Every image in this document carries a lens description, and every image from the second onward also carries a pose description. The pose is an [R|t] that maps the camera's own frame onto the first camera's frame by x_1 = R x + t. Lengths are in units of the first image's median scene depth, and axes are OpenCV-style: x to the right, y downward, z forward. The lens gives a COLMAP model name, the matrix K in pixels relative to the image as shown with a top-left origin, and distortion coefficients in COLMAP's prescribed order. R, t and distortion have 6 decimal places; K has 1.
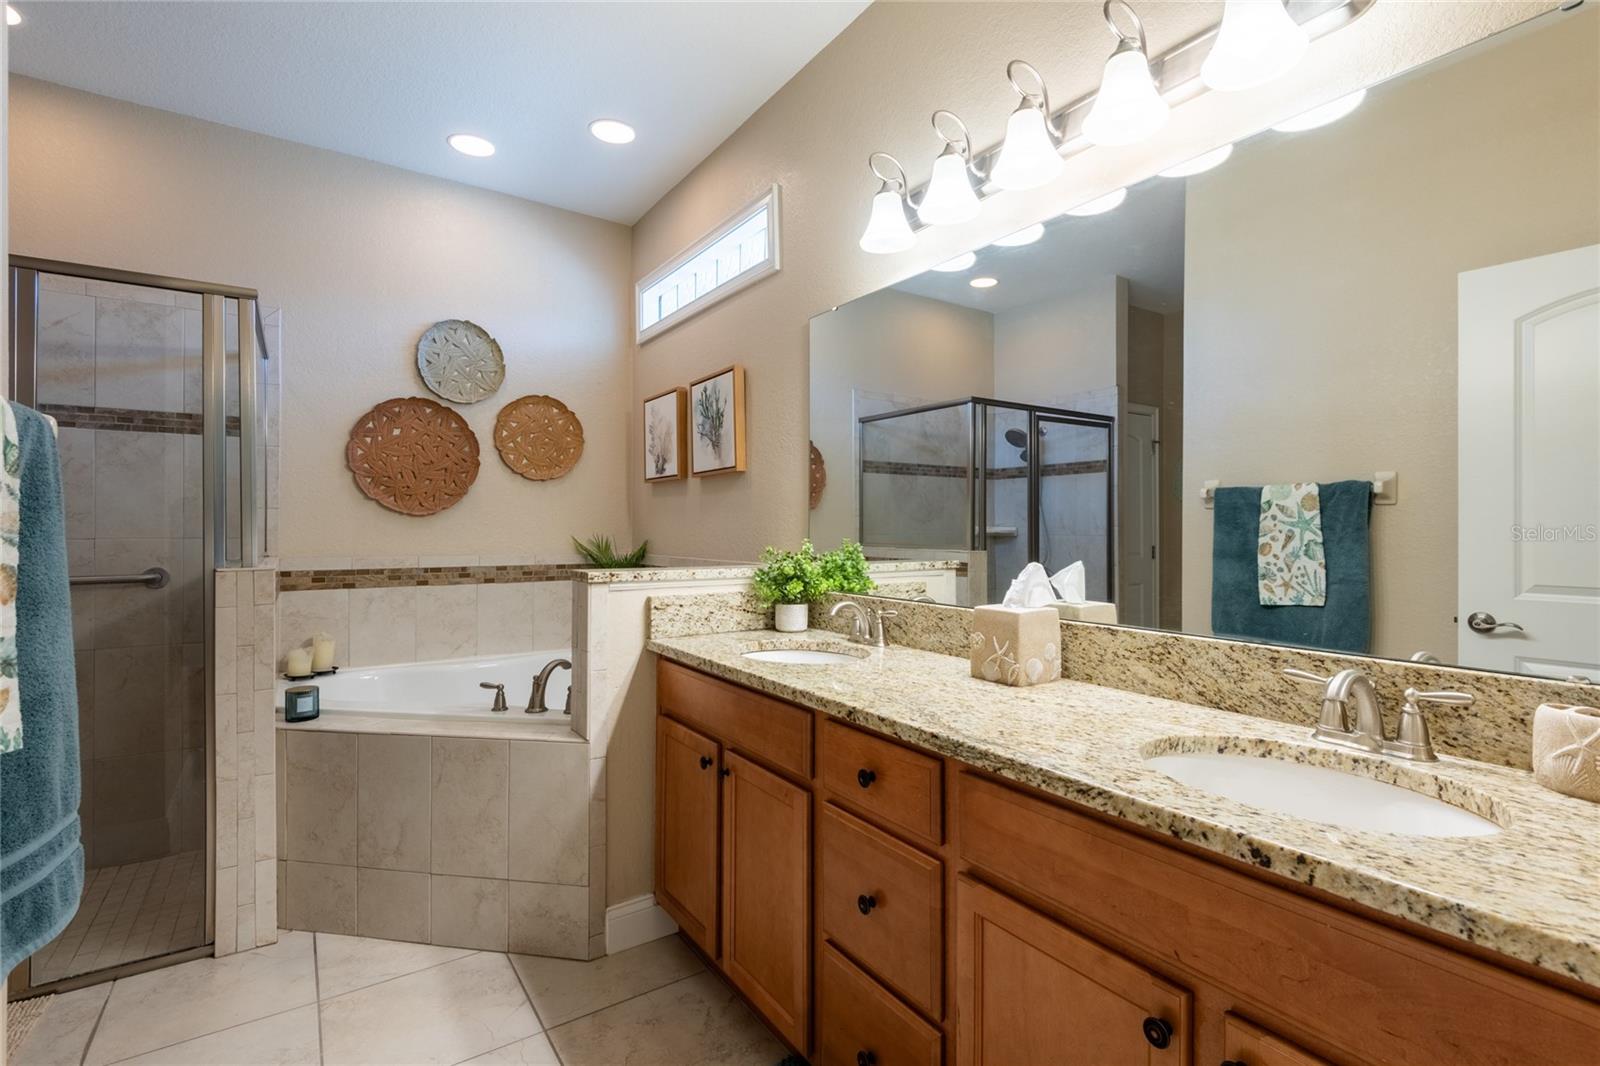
lens RADIAL K [[732.6, 0, 798.7], [0, 732.6, 528.6], [0, 0, 1]] dist [0.026165, -0.016352]
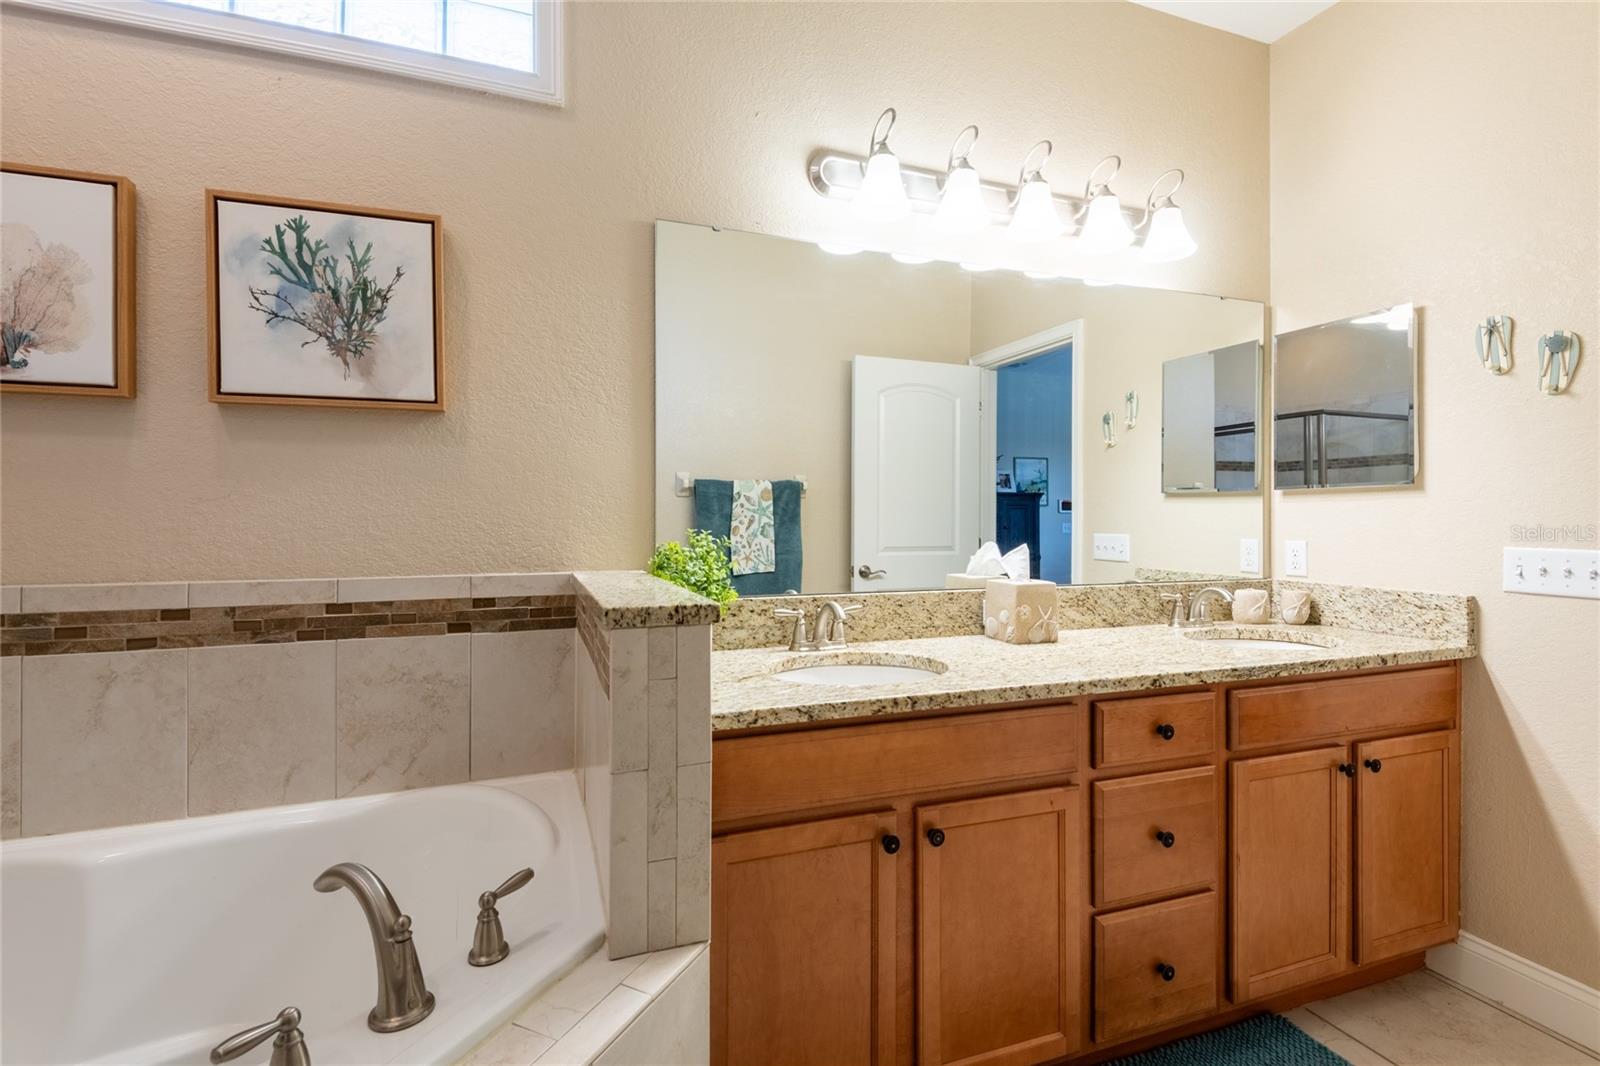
lens RADIAL K [[732.6, 0, 798.7], [0, 732.6, 528.6], [0, 0, 1]] dist [0.026165, -0.016352]
pose [[0.244890, -0.020493, 0.969334, -0.777479], [-0.003268, 0.999753, 0.021962, -0.005008], [-0.969545, -0.008546, 0.244763, 0.840345]]
